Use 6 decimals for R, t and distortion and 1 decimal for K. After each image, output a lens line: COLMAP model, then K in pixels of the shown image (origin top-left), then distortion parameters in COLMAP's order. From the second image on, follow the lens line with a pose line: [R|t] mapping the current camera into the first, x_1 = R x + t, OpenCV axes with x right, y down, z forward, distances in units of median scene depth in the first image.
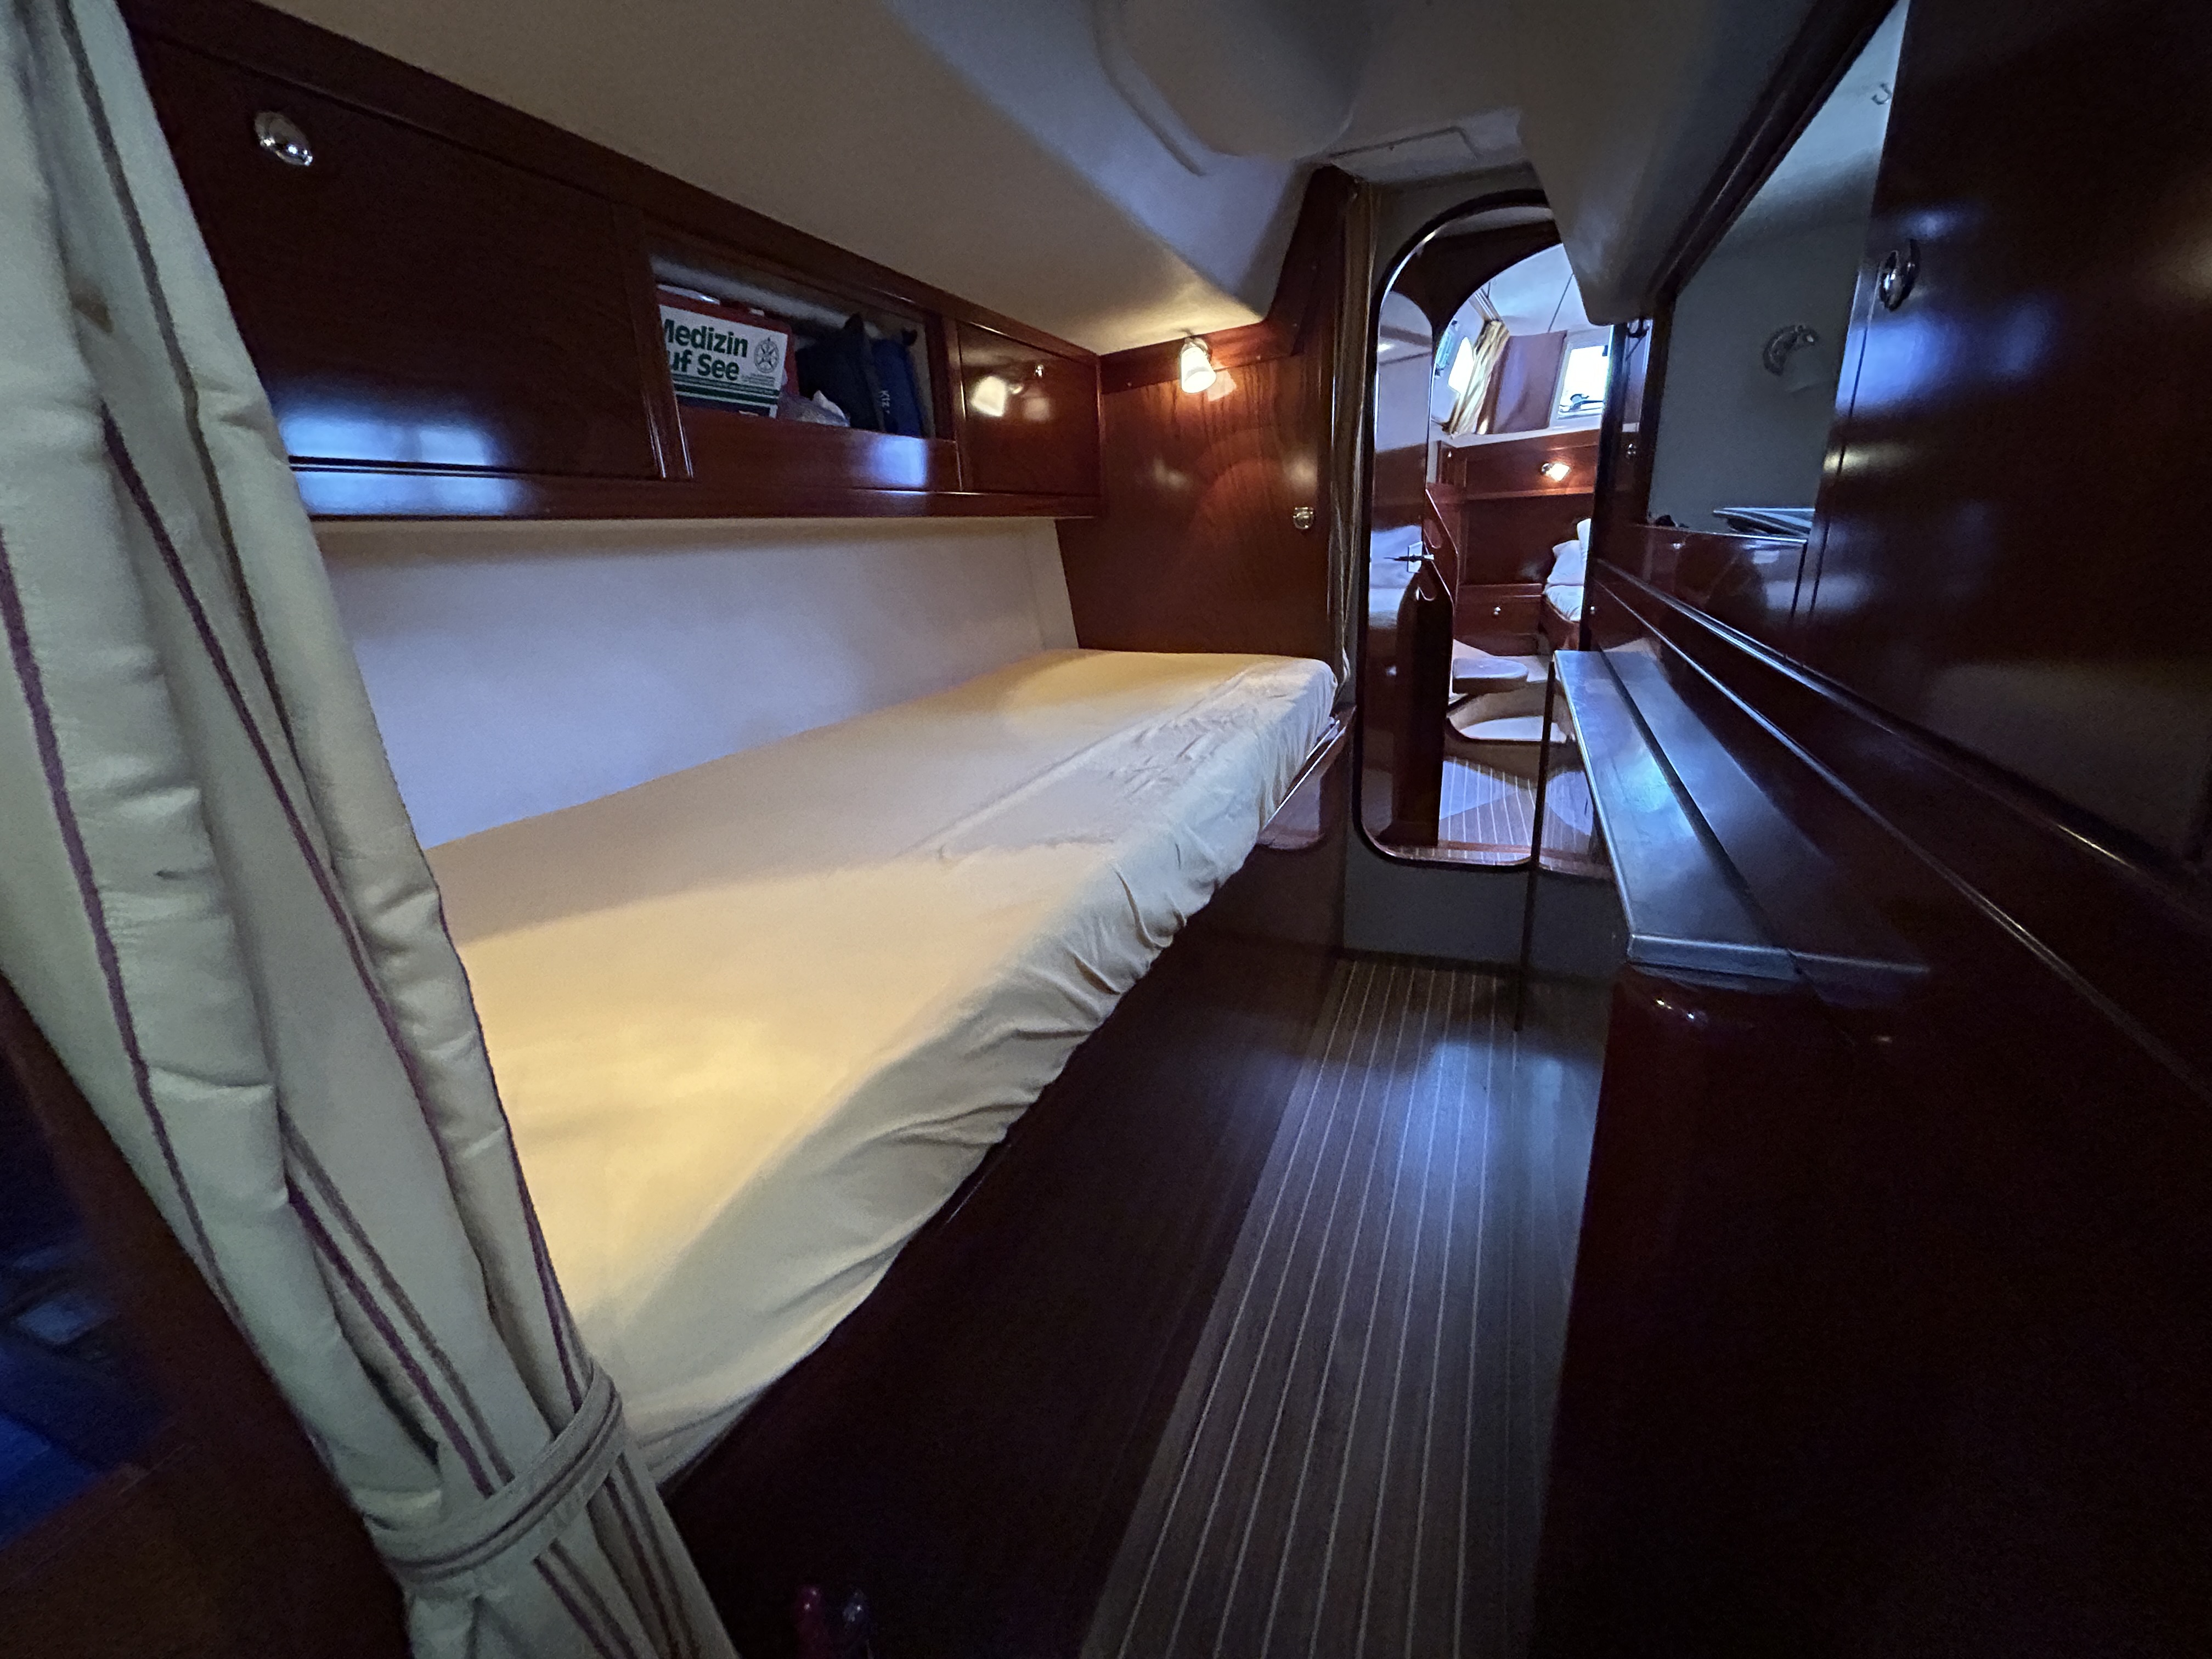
lens RADIAL K [[901.4, 0, 1106.9], [0, 901.4, 835.2], [0, 0, 1]] dist [-0.001711, -0.000043]
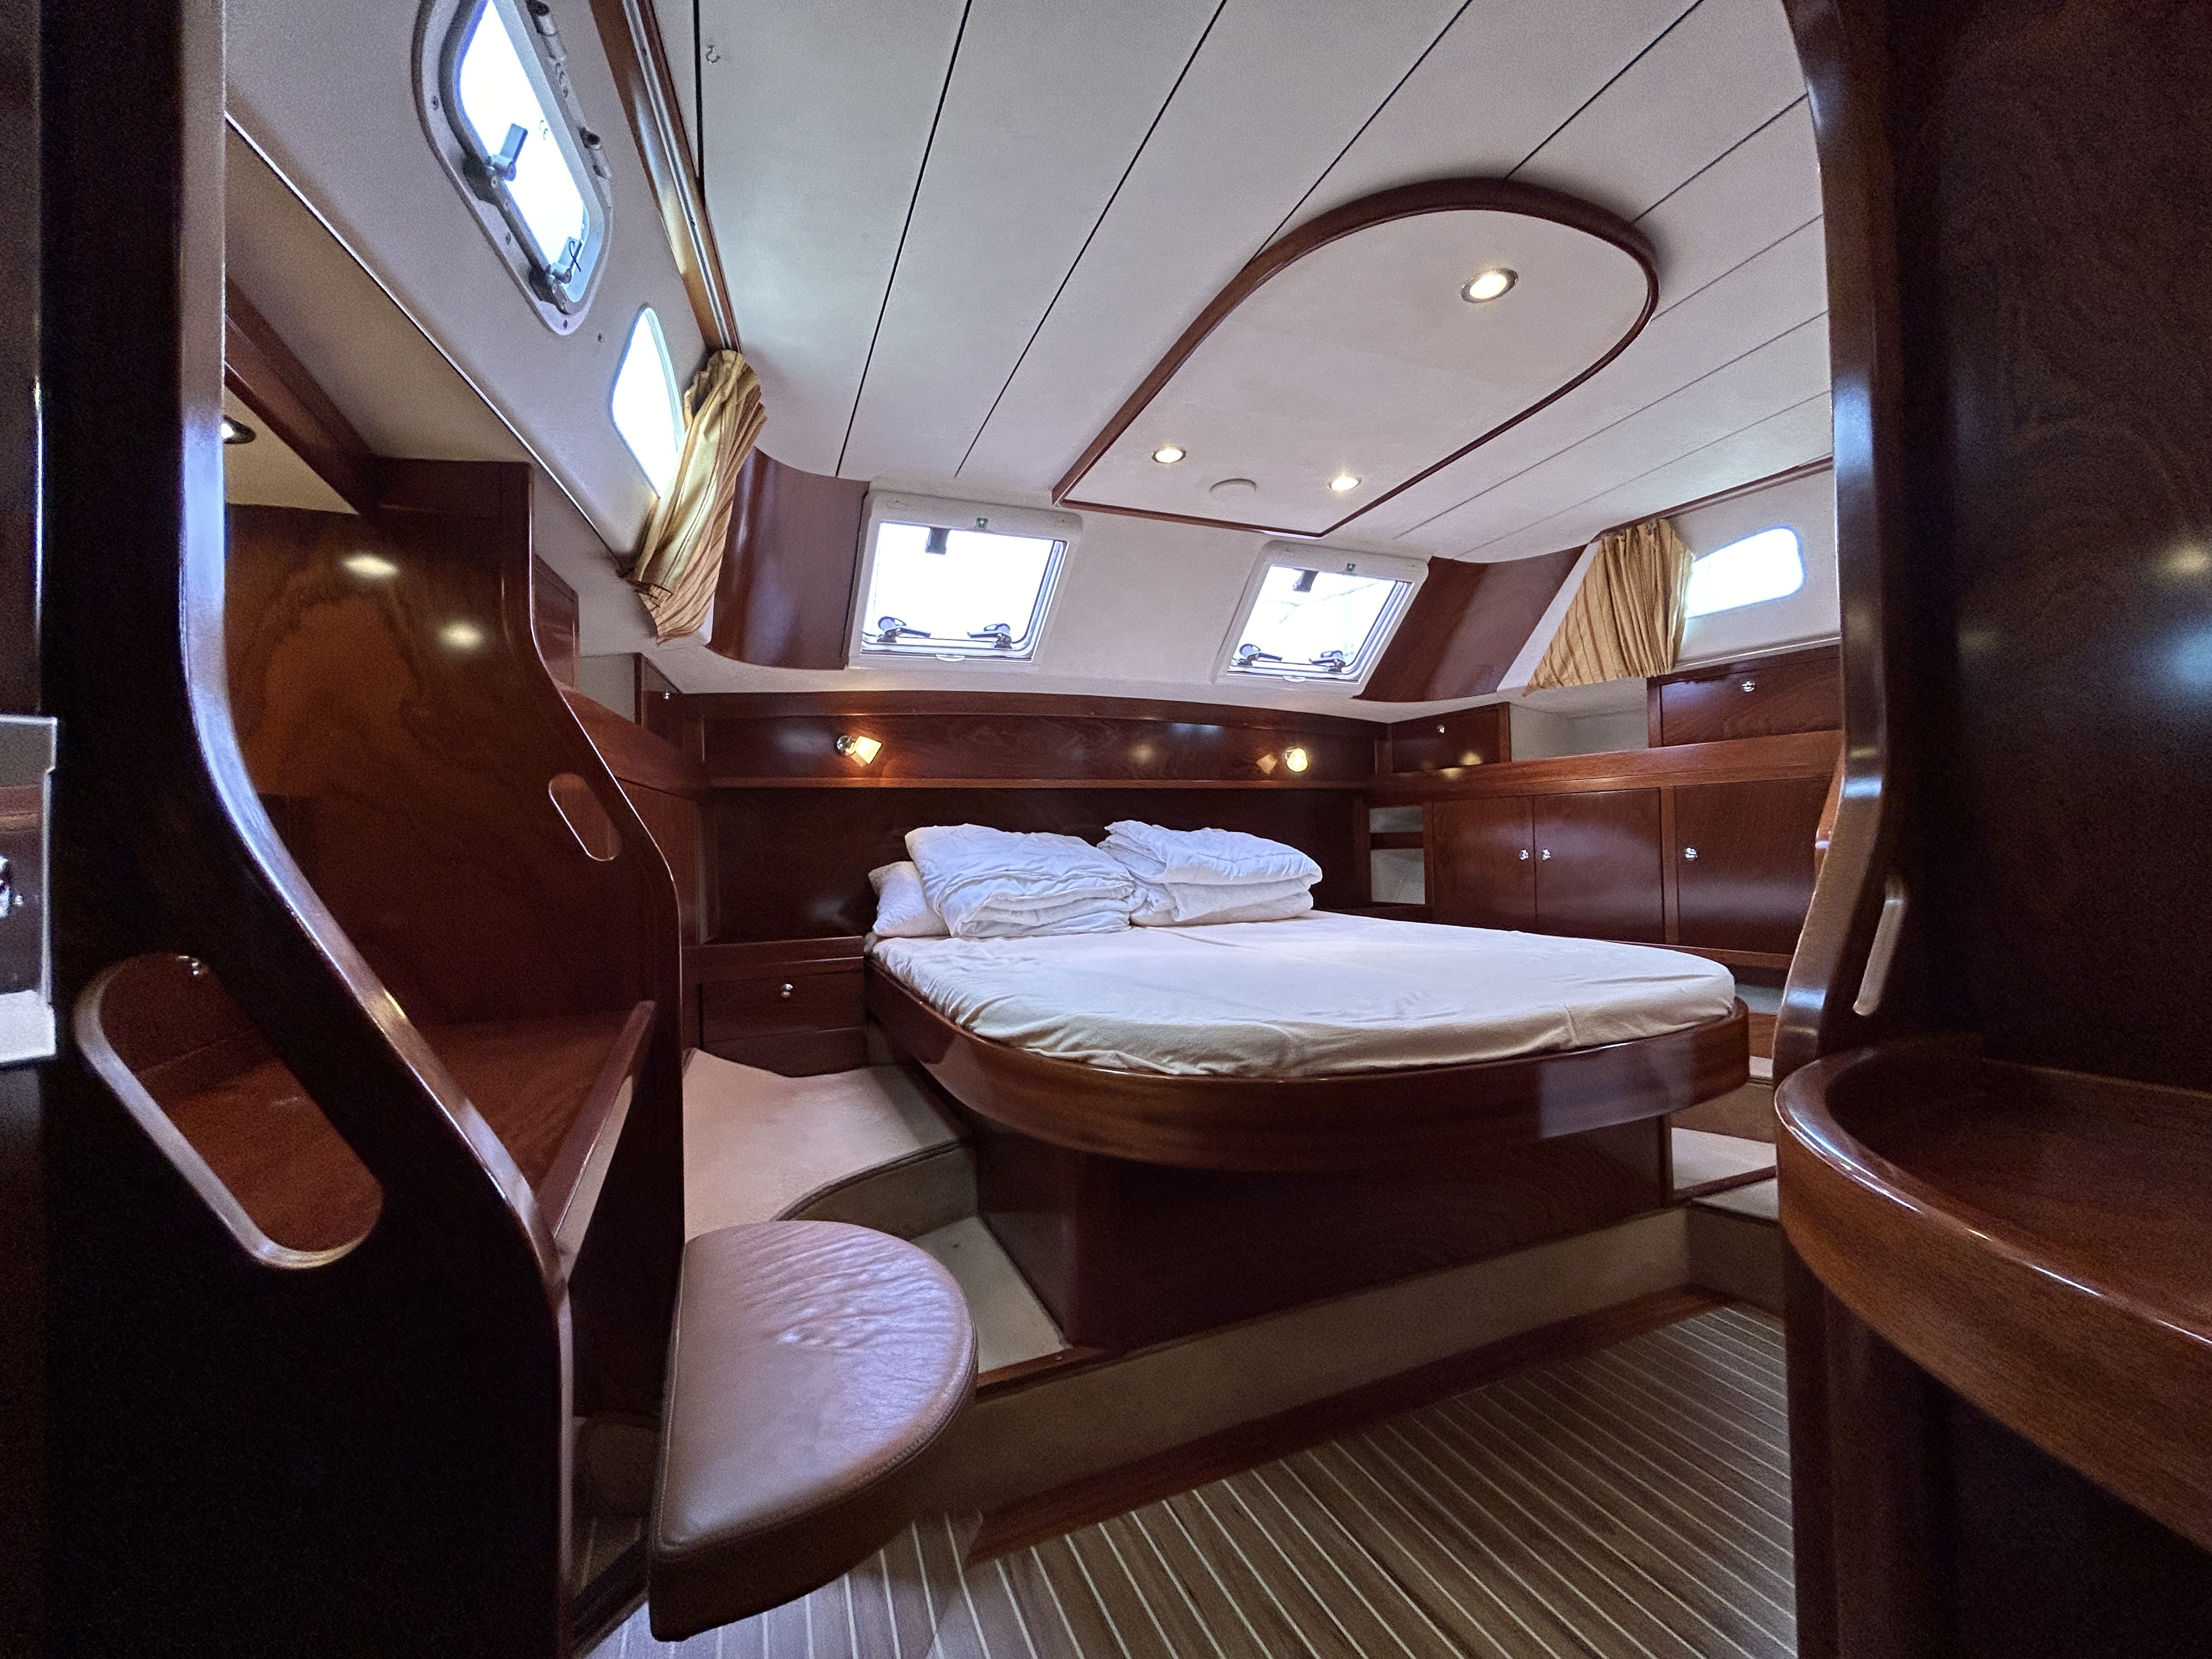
lens RADIAL K [[901.4, 0, 1107.9], [0, 901.4, 829.9], [0, 0, 1]] dist [-0.001711, -0.000043]
pose [[0.721933, 0.039672, 0.690825, 0.224304], [0.202498, 0.942537, -0.265743, -0.175495], [-0.661671, 0.331739, 0.672415, 0.547793]]
